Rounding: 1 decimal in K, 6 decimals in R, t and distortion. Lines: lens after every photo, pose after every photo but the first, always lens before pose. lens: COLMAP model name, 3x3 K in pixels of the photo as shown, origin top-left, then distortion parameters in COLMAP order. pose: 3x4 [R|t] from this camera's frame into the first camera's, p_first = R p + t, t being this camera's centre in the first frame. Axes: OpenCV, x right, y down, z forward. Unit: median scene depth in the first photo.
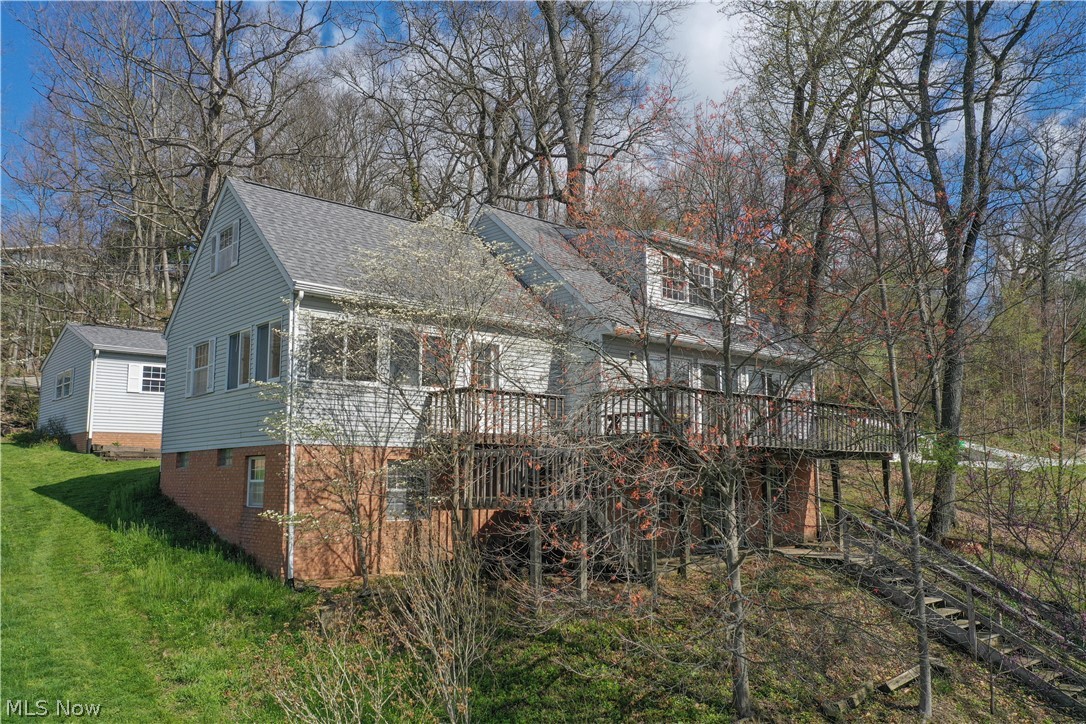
lens RADIAL K [[857.8, 0, 543.0], [0, 857.8, 362.0], [0, 0, 1]] dist [-0.001787, -0.005145]
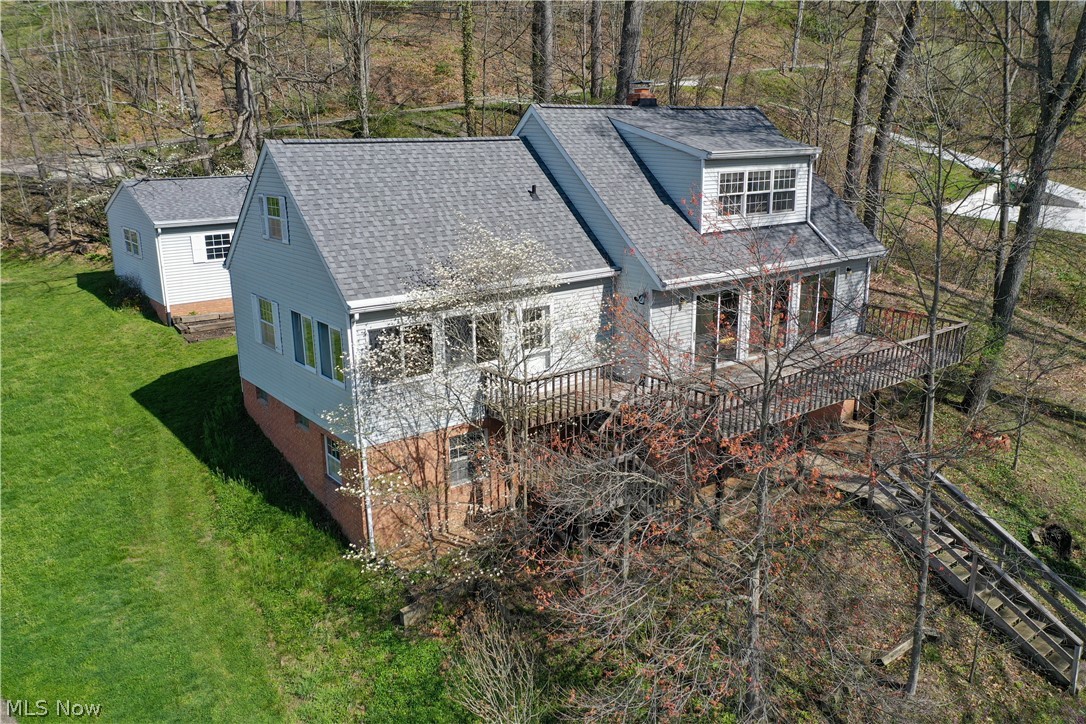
lens RADIAL K [[857.8, 0, 543.0], [0, 857.8, 362.0], [0, 0, 1]] dist [-0.001787, -0.005145]
pose [[0.997775, 0.006970, -0.066311, 0.010070], [0.019548, 0.920239, 0.390869, -0.398215], [0.063746, -0.391296, 0.918055, 0.041945]]
